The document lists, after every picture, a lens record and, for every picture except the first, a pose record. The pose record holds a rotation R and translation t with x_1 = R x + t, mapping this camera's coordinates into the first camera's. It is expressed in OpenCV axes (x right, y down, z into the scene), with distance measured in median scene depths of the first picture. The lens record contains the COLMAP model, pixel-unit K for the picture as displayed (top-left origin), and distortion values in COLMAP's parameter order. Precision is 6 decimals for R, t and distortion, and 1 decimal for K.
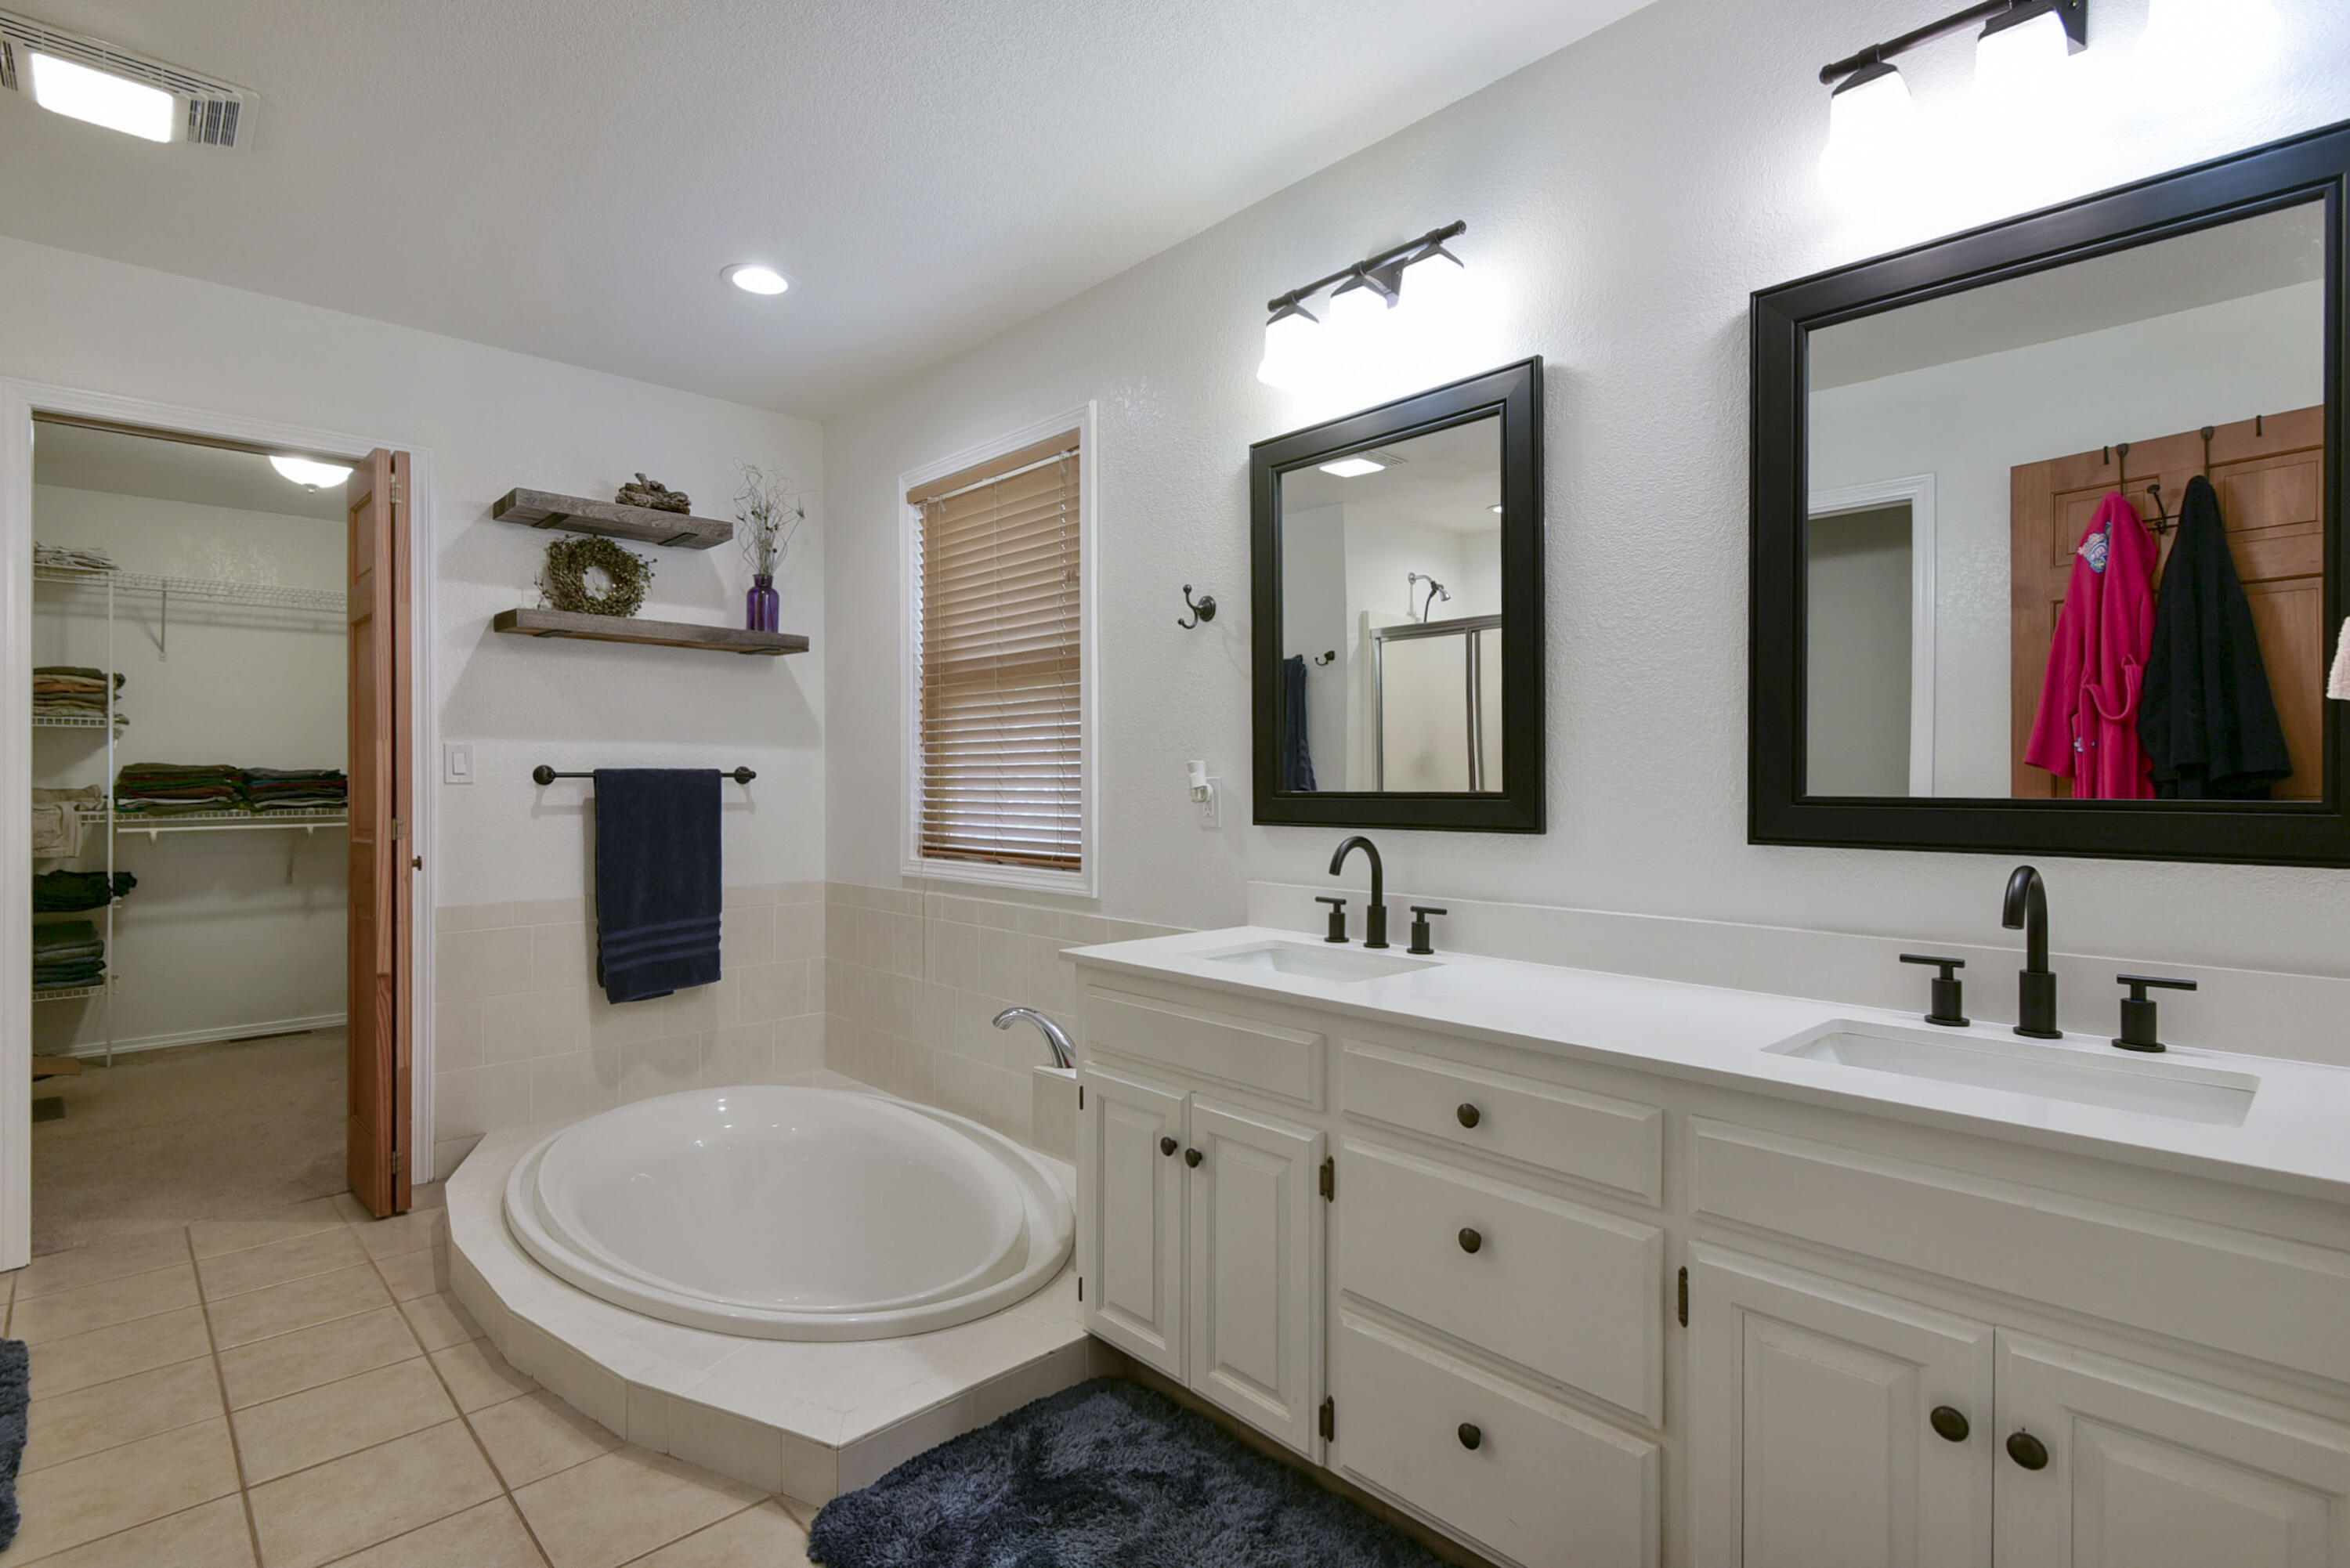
lens RADIAL K [[1117.9, 0, 1187.9], [0, 1117.9, 775.2], [0, 0, 1]] dist [-0.024759, -0.004517]
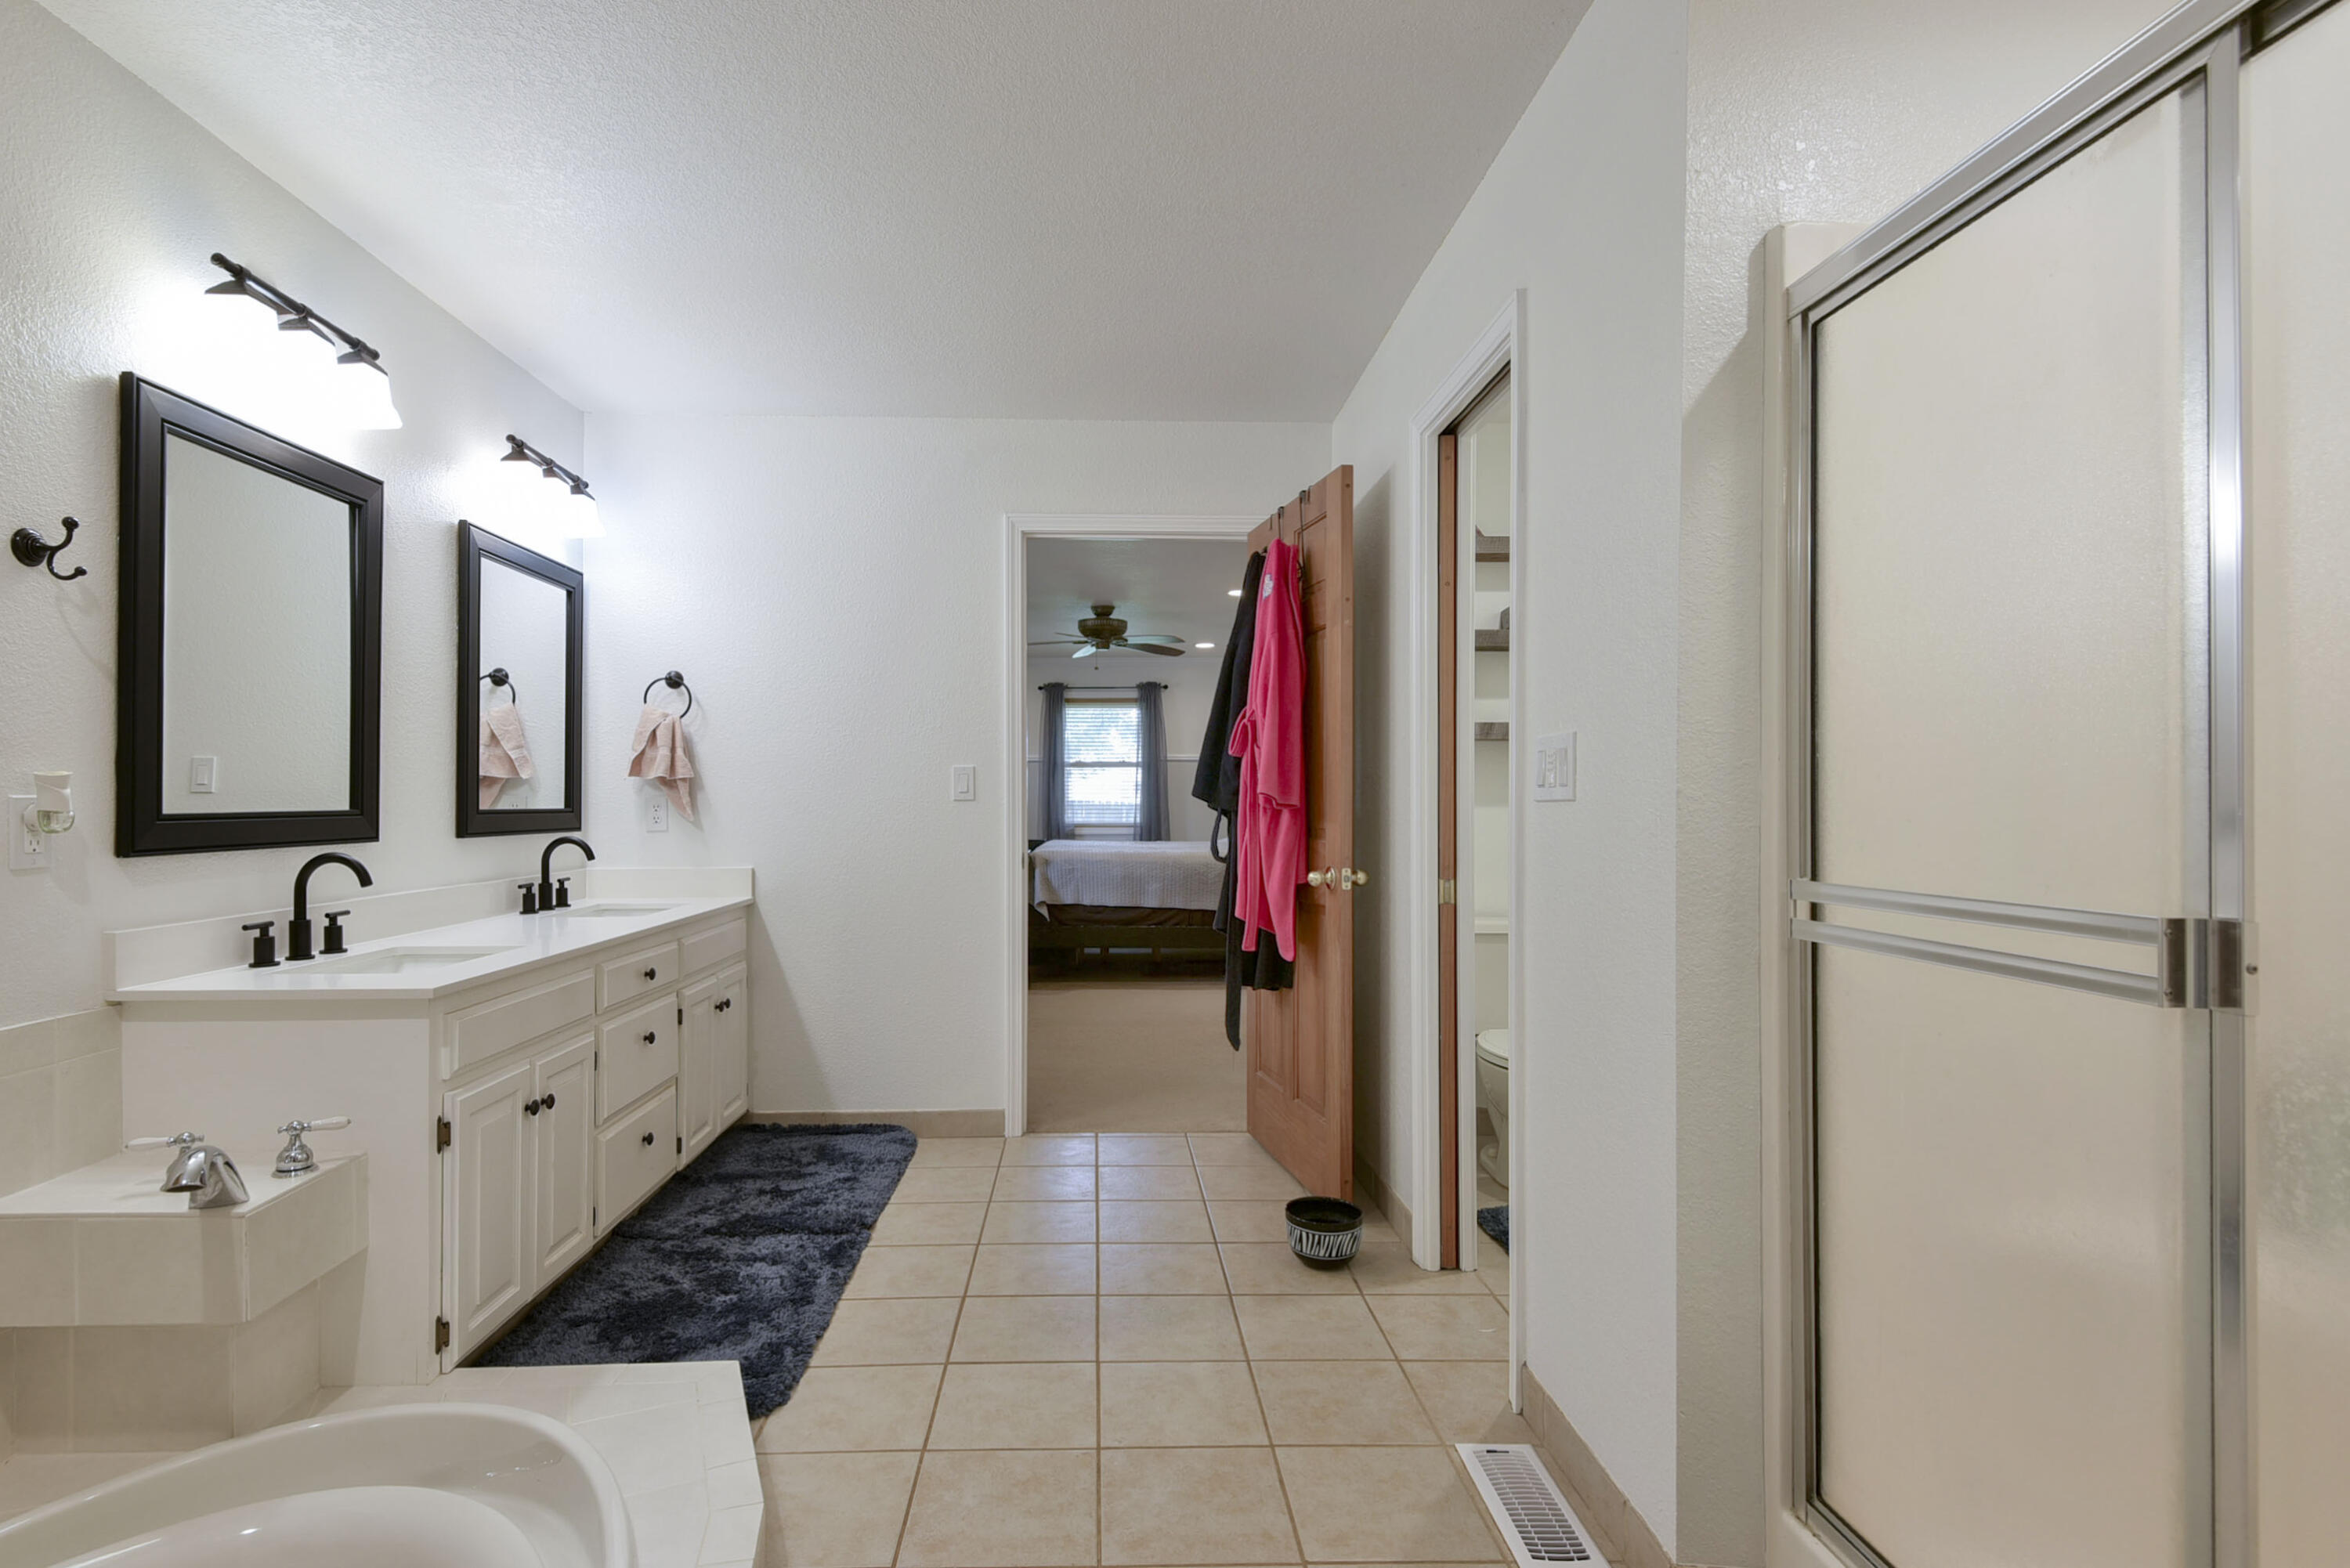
lens RADIAL K [[1117.9, 0, 1166.5], [0, 1117.9, 789.5], [0, 0, 1]] dist [-0.024759, -0.004517]
pose [[-0.763878, 0.008580, 0.645303, -0.912869], [-0.001438, 0.999887, -0.014997, 0.006984], [-0.645359, -0.012384, -0.763779, 1.032809]]
